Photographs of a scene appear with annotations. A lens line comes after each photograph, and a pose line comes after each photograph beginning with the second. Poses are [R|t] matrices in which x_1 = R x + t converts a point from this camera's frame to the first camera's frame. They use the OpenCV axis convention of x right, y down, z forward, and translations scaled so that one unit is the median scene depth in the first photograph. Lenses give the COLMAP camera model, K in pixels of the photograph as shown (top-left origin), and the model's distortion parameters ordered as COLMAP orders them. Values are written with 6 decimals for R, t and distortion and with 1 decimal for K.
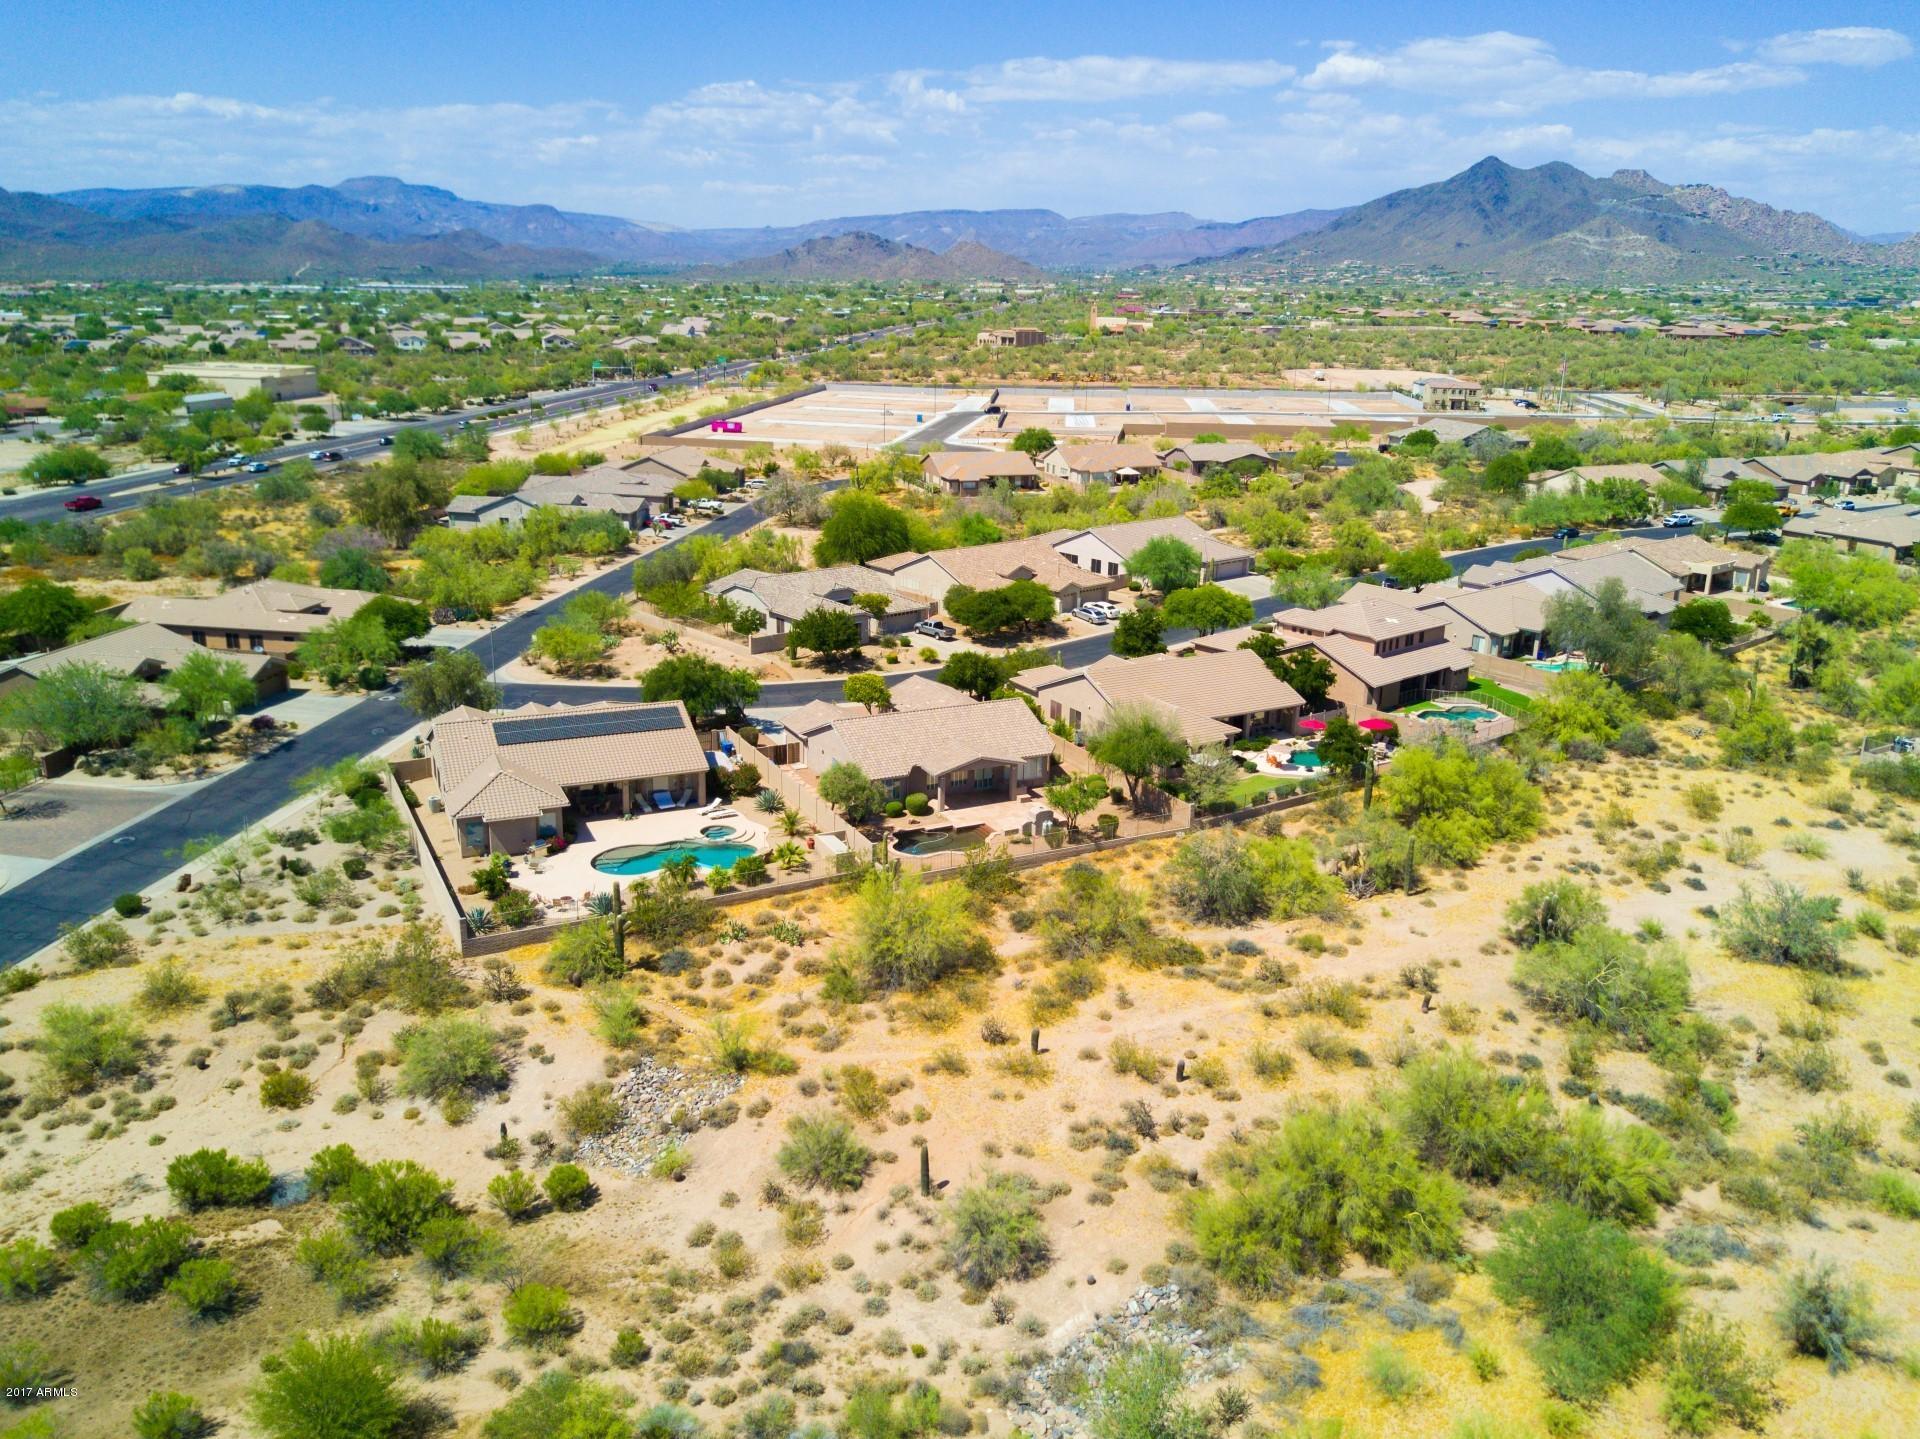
lens RADIAL K [[1512.5, 0, 973.3], [0, 1512.5, 662.3], [0, 0, 1]] dist [0.062795, -0.152723]
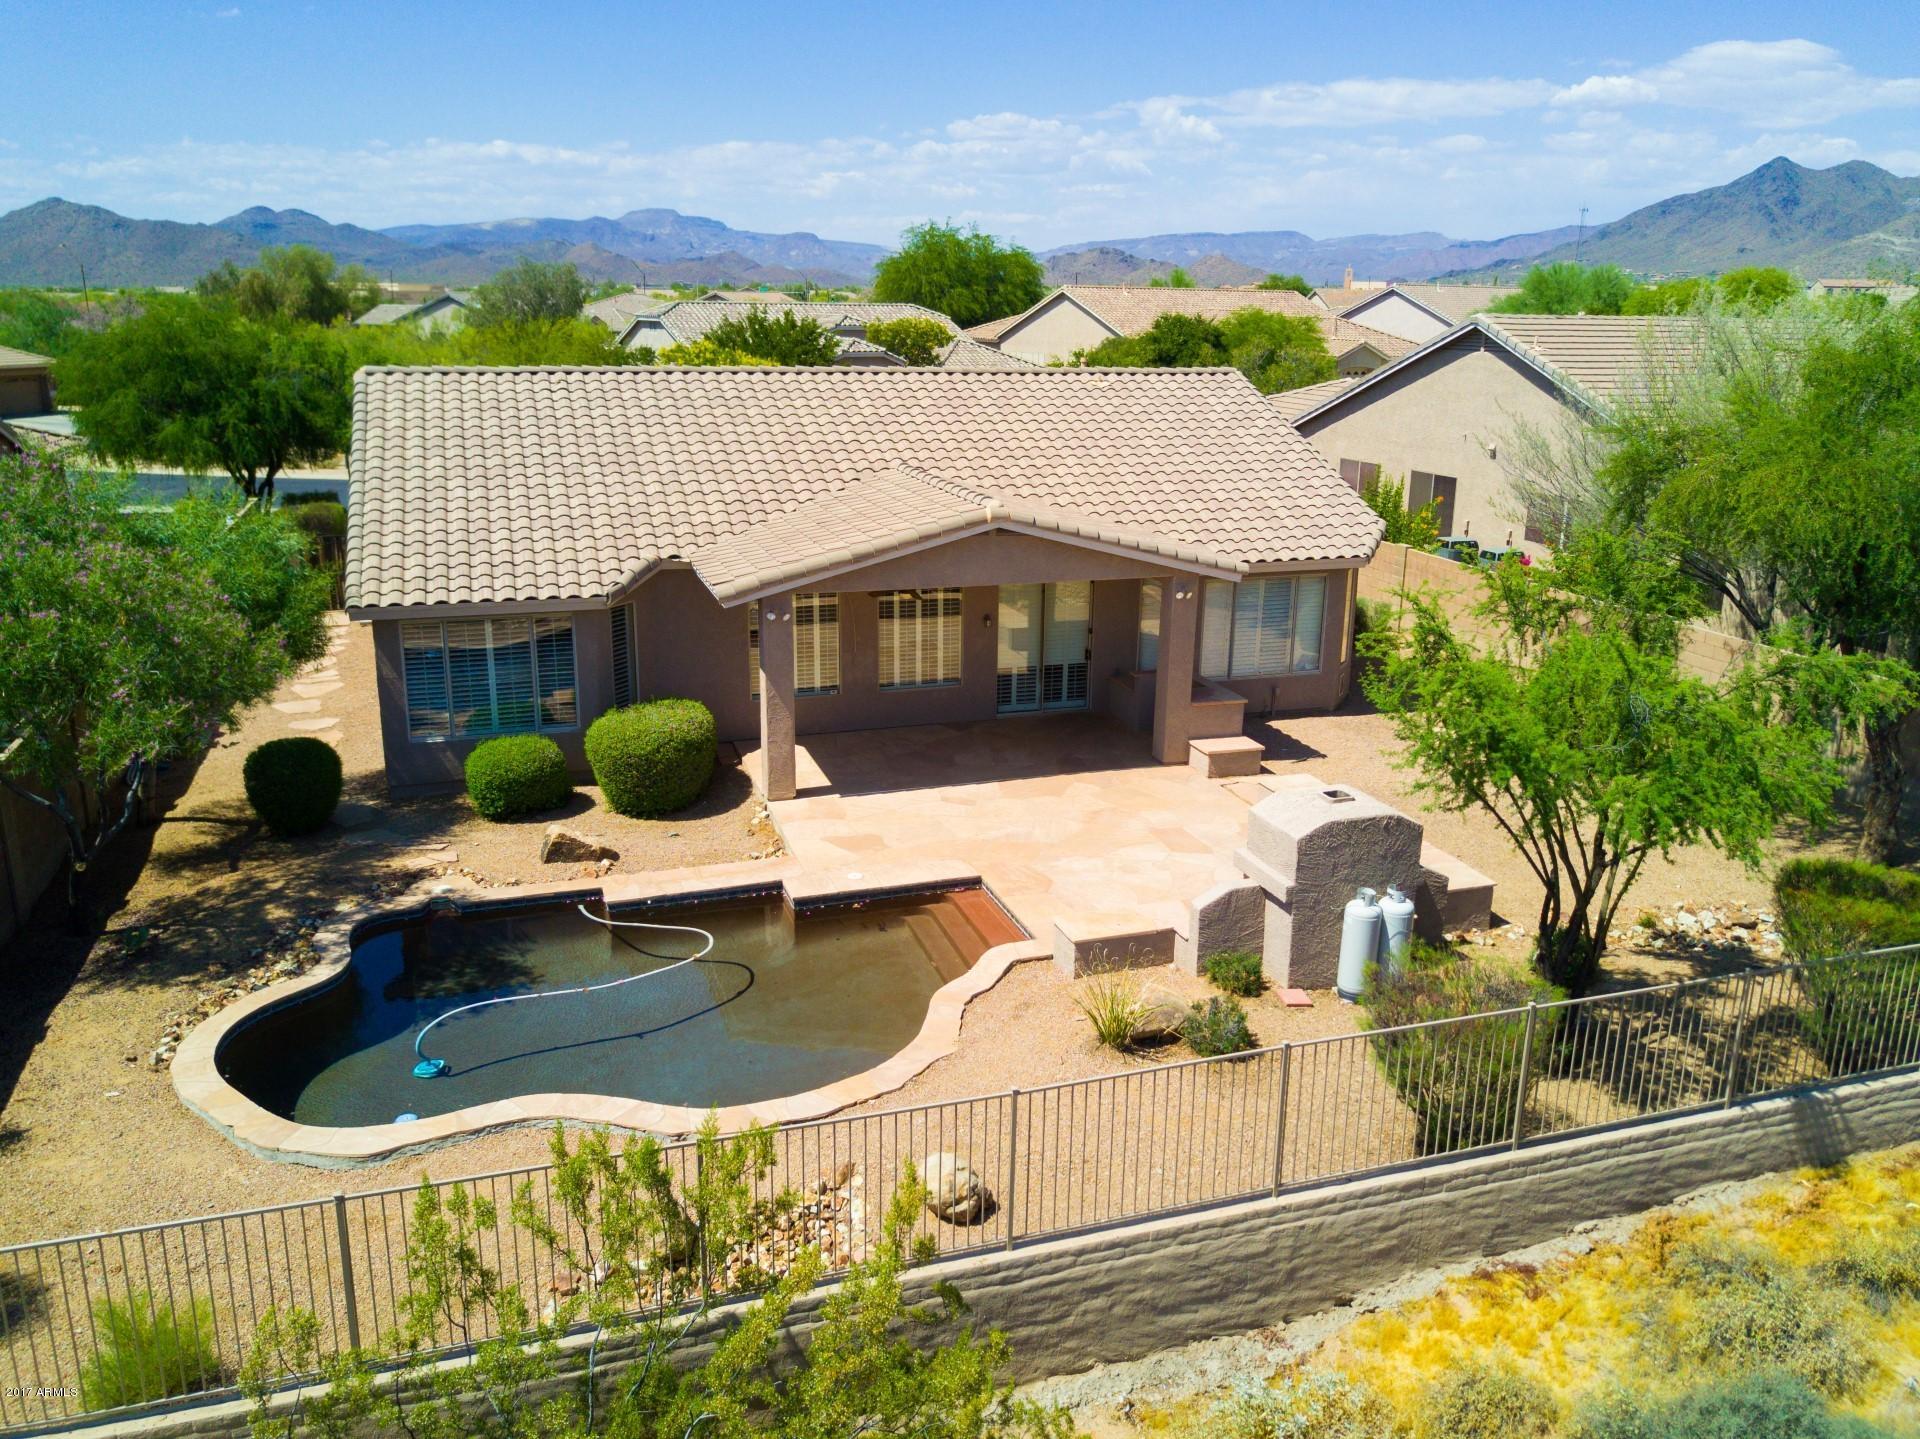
lens RADIAL K [[1486.4, 0, 977.9], [0, 1486.4, 712.5], [0, 0, 1]] dist [-0.005827, 0.010296]
pose [[0.988154, 0.035204, -0.149371, 0.025760], [-0.031685, 0.999163, 0.025874, 0.068863], [0.150157, -0.020835, 0.988443, 0.686673]]
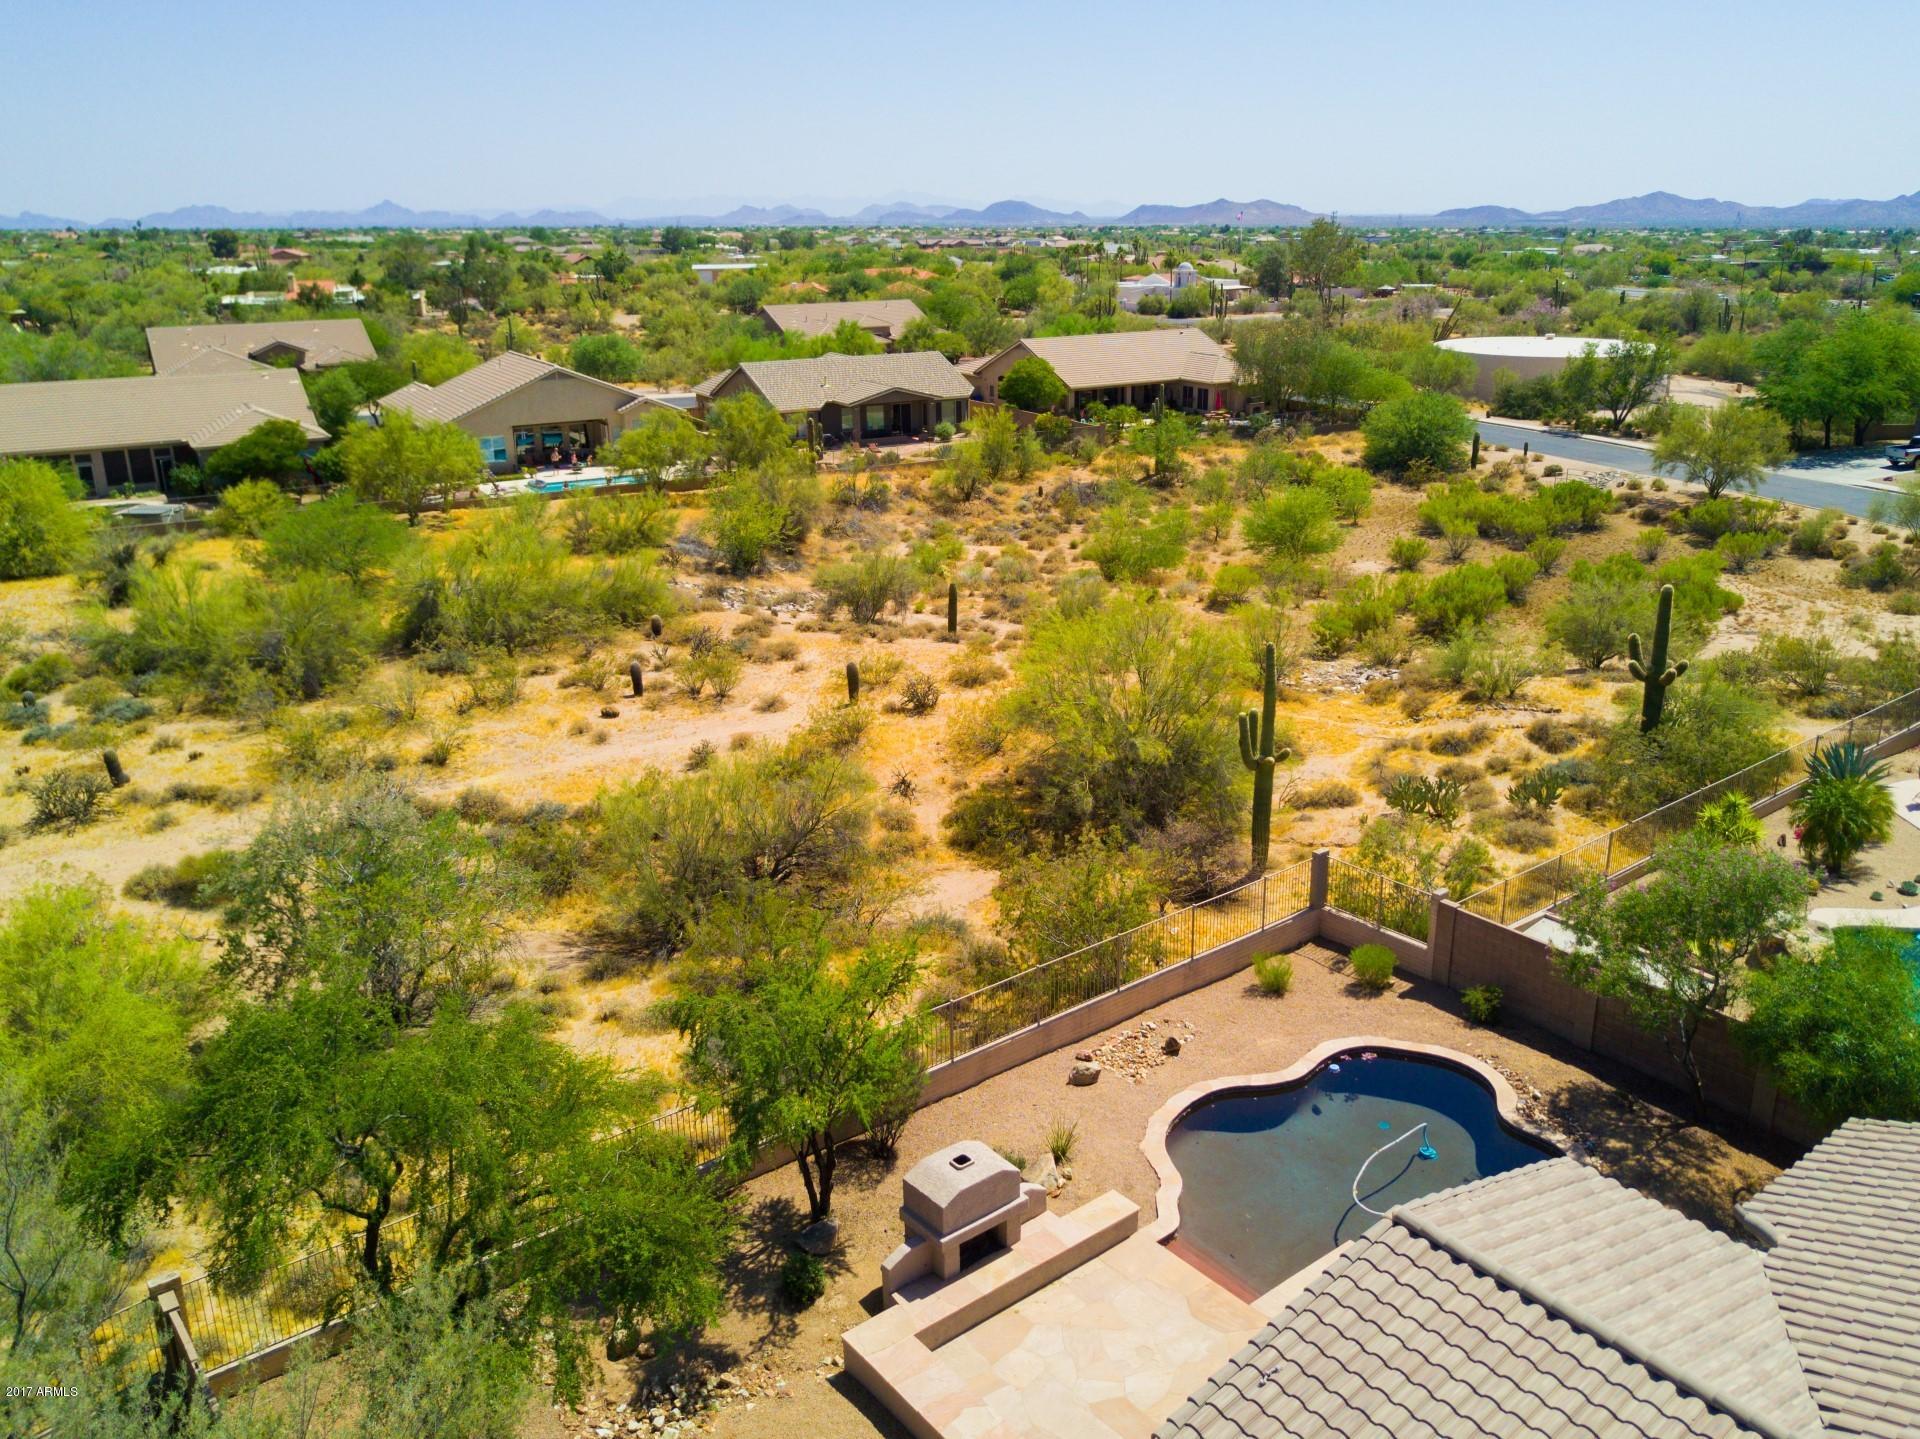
lens RADIAL K [[1486.4, 0, 977.9], [0, 1486.4, 712.5], [0, 0, 1]] dist [-0.005827, 0.010296]
pose [[-0.982440, 0.046809, -0.180611, 0.061786], [-0.057818, 0.843987, 0.533237, -0.052620], [0.177394, 0.534316, -0.826461, 0.914216]]
